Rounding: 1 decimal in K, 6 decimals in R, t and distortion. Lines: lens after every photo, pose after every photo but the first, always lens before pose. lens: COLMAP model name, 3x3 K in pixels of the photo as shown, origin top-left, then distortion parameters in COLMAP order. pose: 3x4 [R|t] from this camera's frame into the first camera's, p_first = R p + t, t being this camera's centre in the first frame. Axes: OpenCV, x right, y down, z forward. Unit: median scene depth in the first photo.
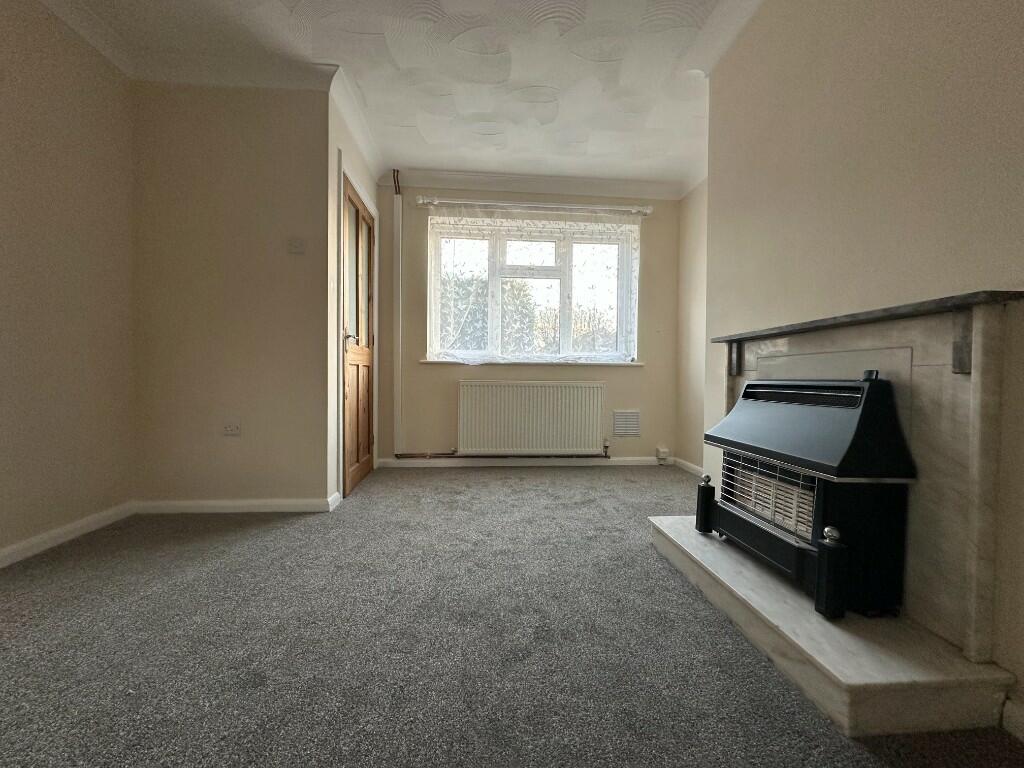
lens RADIAL K [[407.5, 0, 511.0], [0, 407.5, 382.8], [0, 0, 1]] dist [-0.001431, -0.000271]
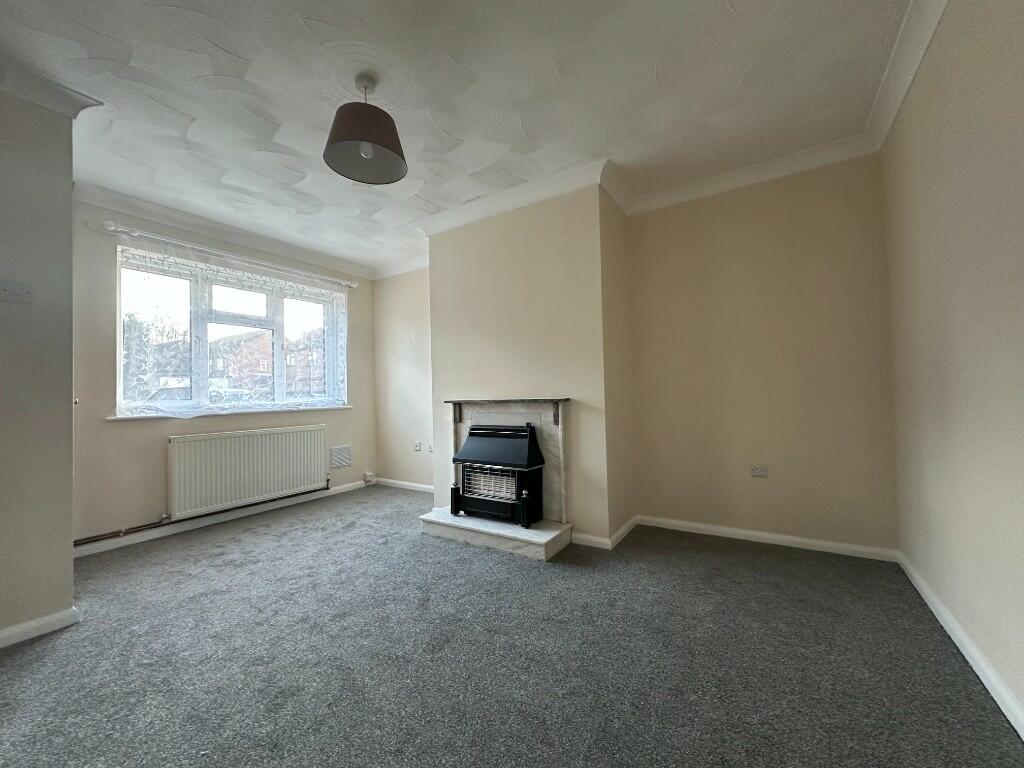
lens RADIAL K [[407.5, 0, 511.0], [0, 407.5, 382.8], [0, 0, 1]] dist [-0.001431, -0.000271]
pose [[0.605218, -0.005329, 0.796042, -0.505436], [0.040542, 0.998886, -0.024137, -0.096026], [-0.795027, 0.046881, 0.604760, -0.181910]]
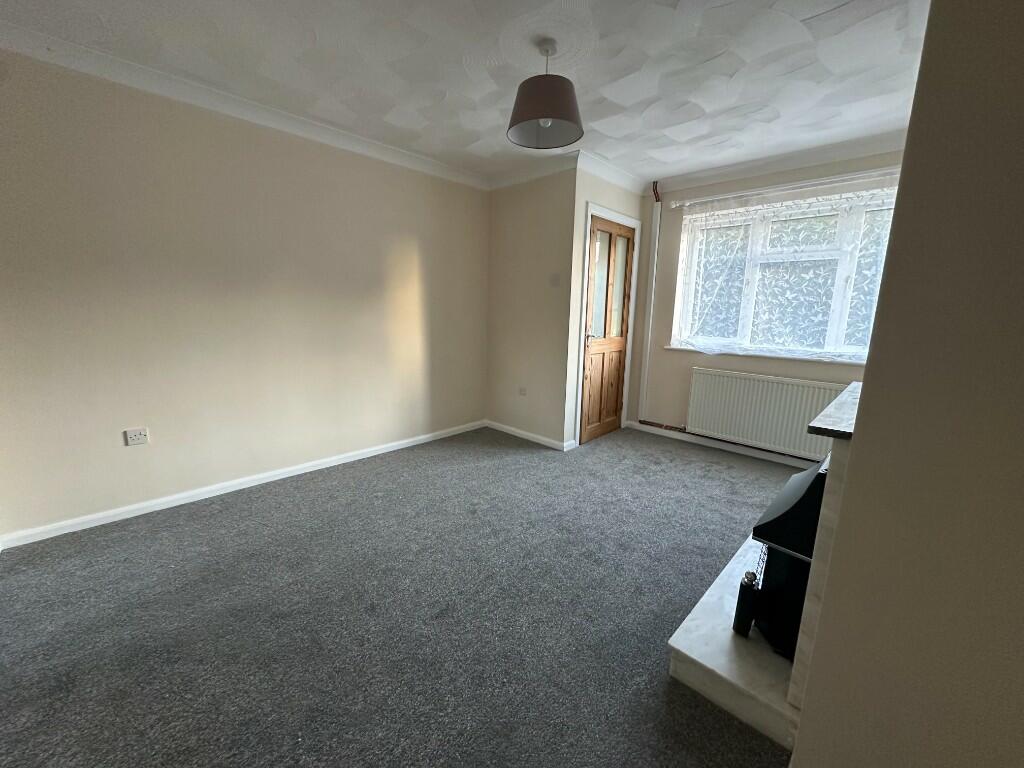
lens RADIAL K [[407.5, 0, 511.0], [0, 407.5, 382.8], [0, 0, 1]] dist [-0.001431, -0.000271]
pose [[0.657299, 0.138393, -0.740814, 0.491728], [-0.024145, 0.986357, 0.162841, -0.175844], [0.753243, -0.089148, 0.651673, -0.143657]]
